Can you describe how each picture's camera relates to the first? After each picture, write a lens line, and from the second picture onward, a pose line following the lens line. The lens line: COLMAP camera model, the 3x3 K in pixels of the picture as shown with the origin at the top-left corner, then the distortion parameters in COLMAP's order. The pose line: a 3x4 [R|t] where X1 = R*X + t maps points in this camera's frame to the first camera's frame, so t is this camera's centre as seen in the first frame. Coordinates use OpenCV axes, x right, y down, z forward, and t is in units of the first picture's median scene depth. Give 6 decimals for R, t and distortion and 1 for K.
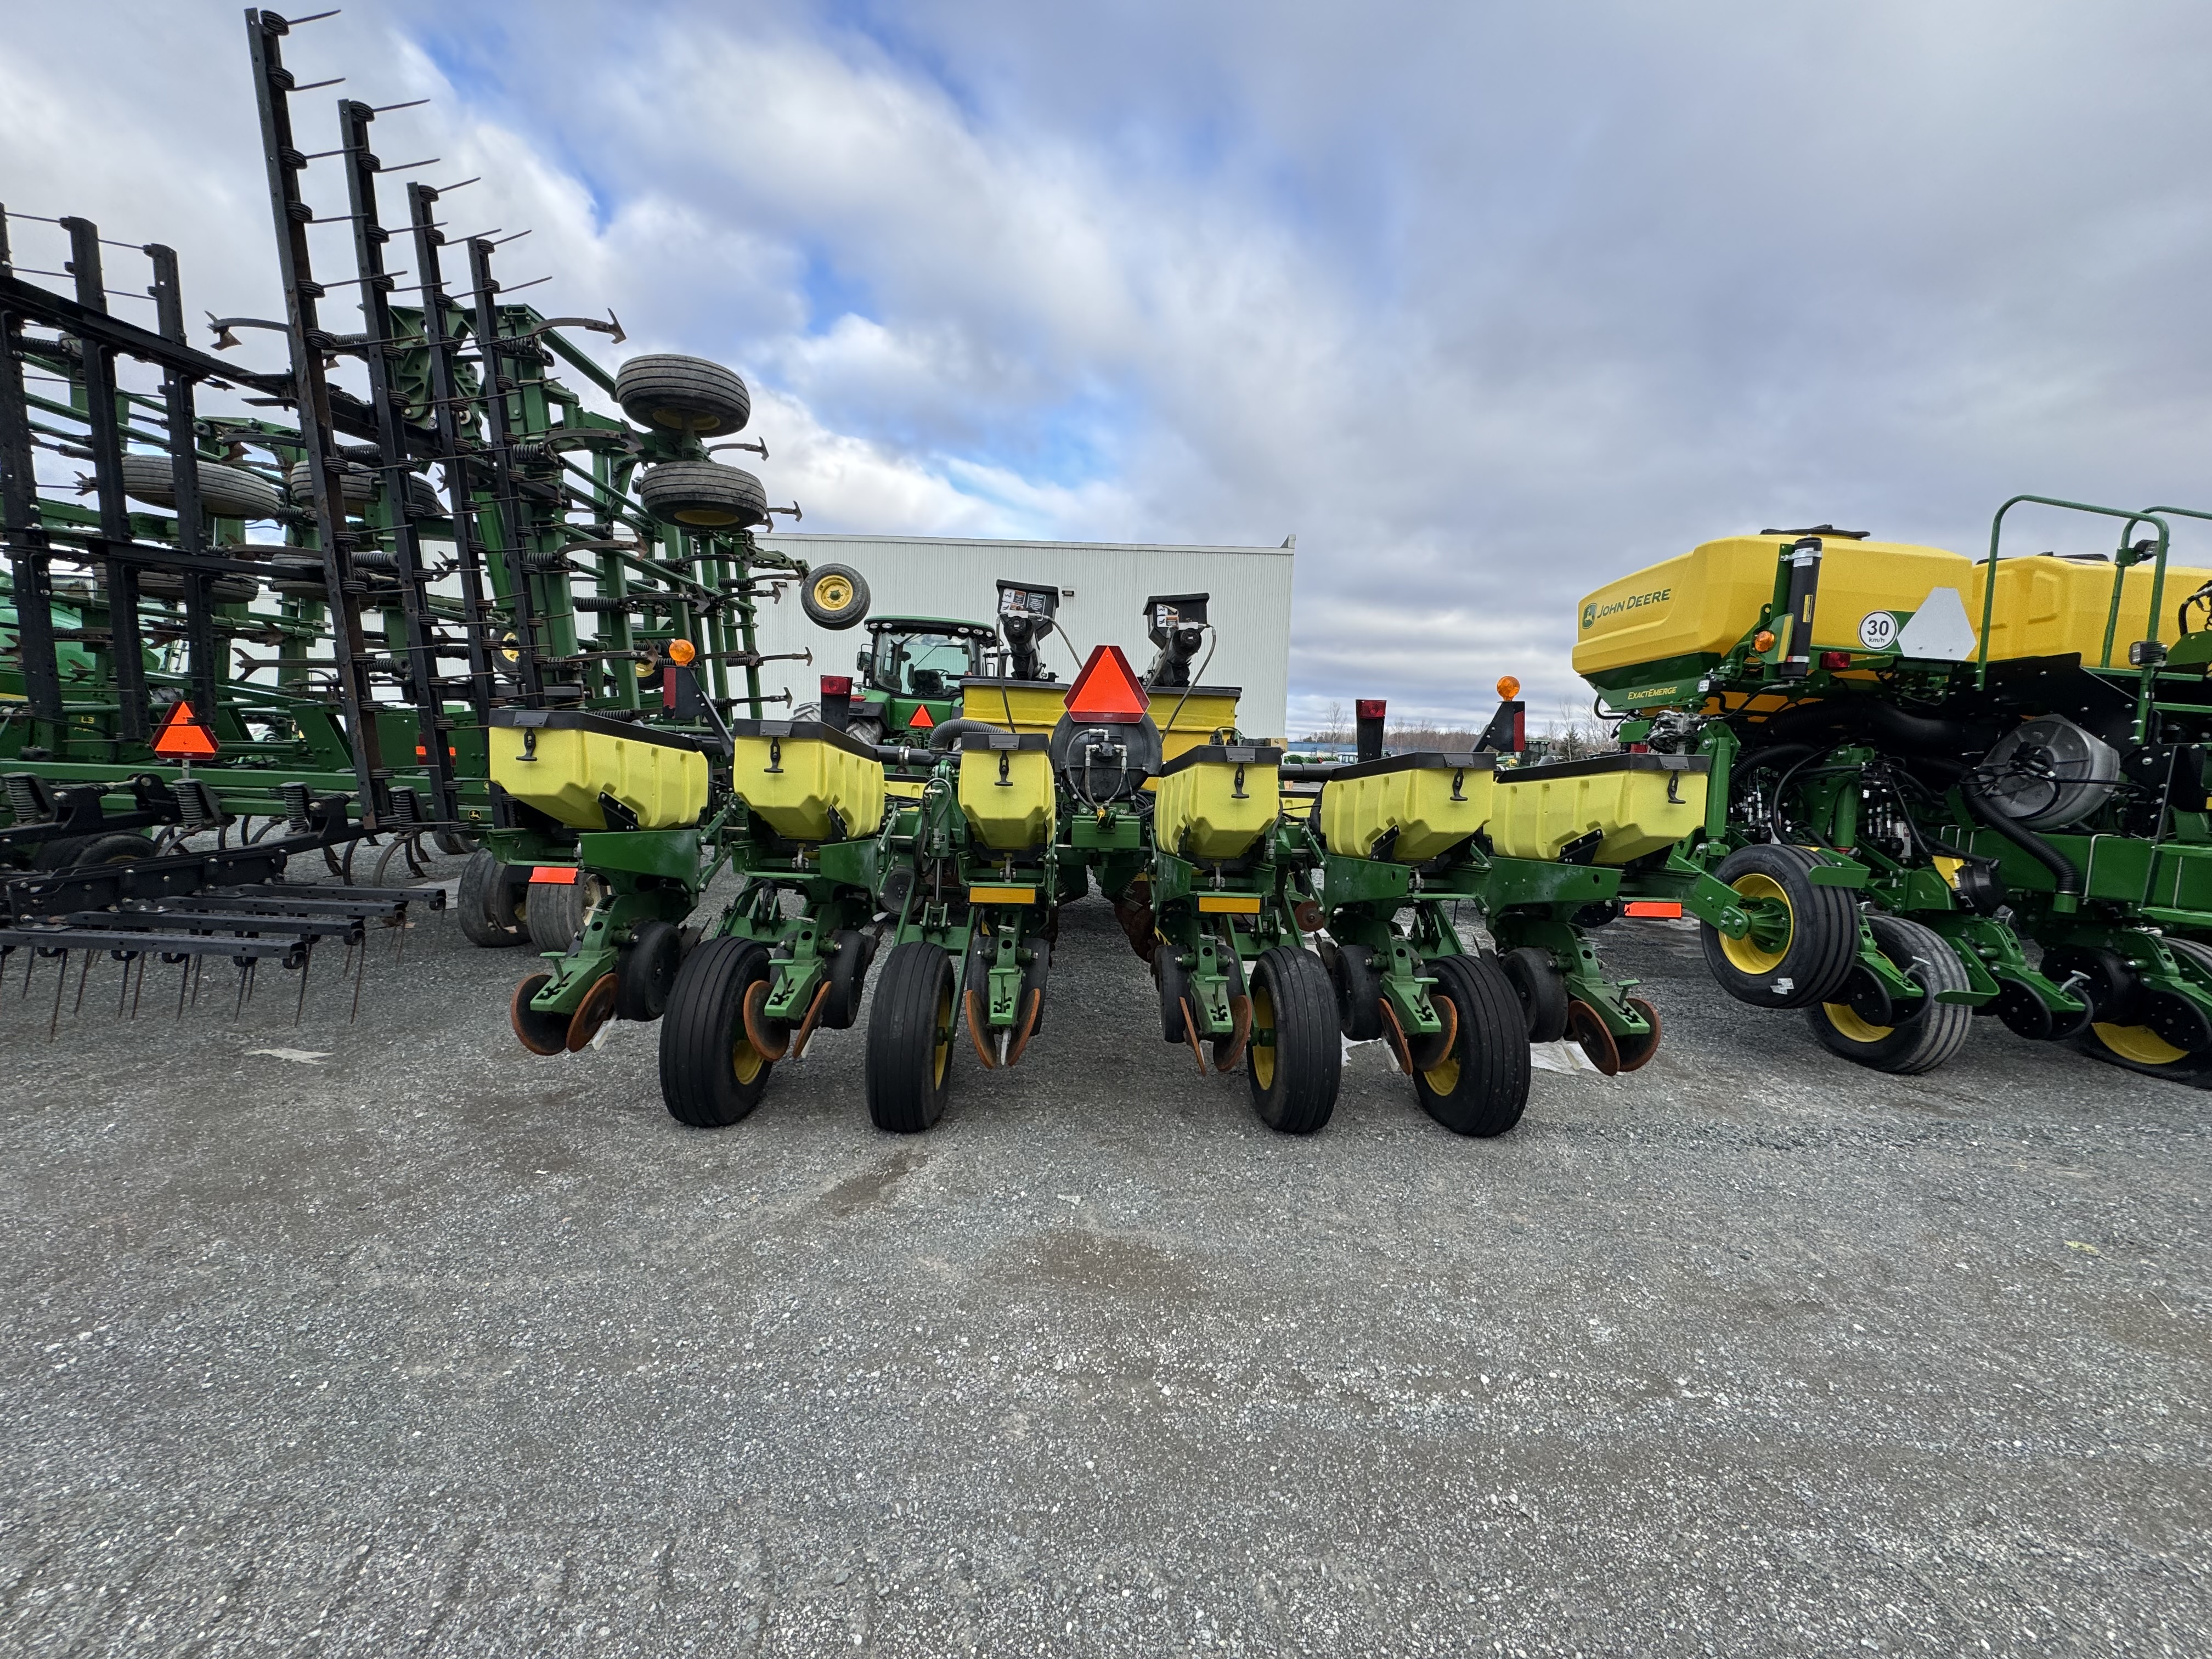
lens RADIAL K [[892.3, 0, 1106.0], [0, 892.3, 829.5], [0, 0, 1]] dist [-0.000306, -0.000402]
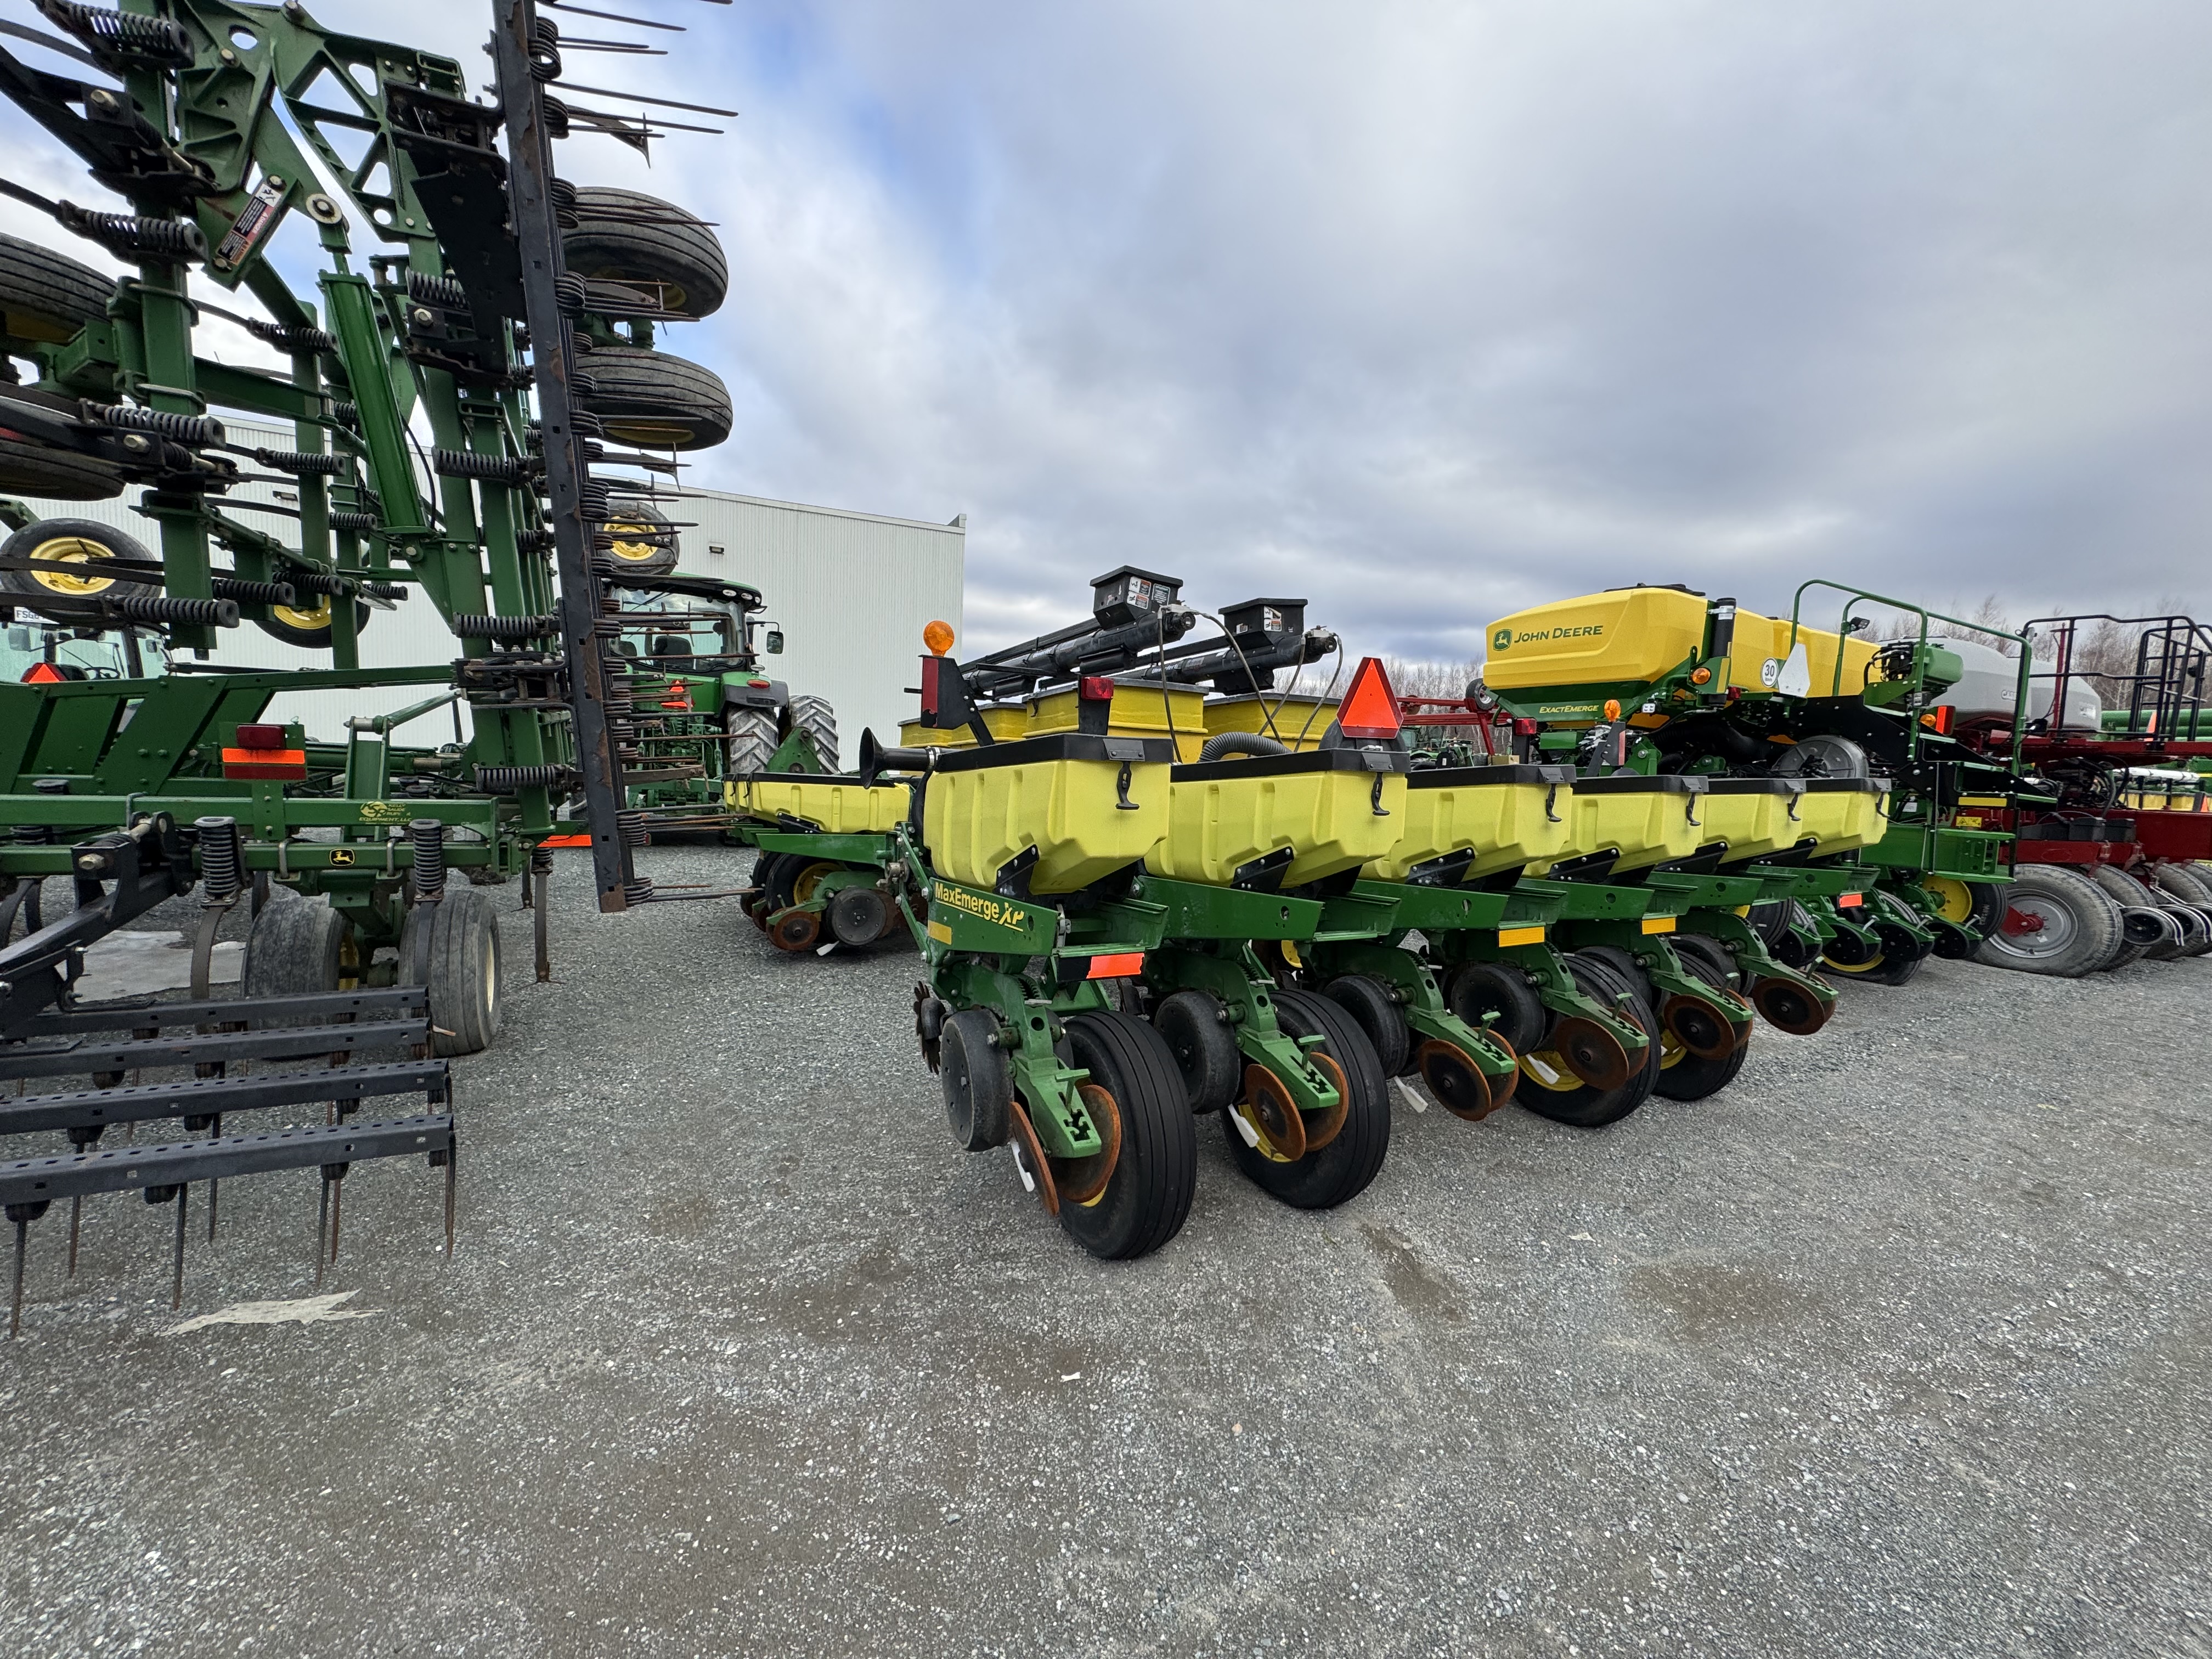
lens RADIAL K [[892.7, 0, 1106.0], [0, 892.7, 829.5], [0, 0, 1]] dist [0.000205, 0.000144]
pose [[0.893302, -0.035797, 0.448030, -0.690794], [0.022196, 0.999121, 0.035573, -0.062744], [-0.448909, -0.021833, 0.893311, 0.266256]]
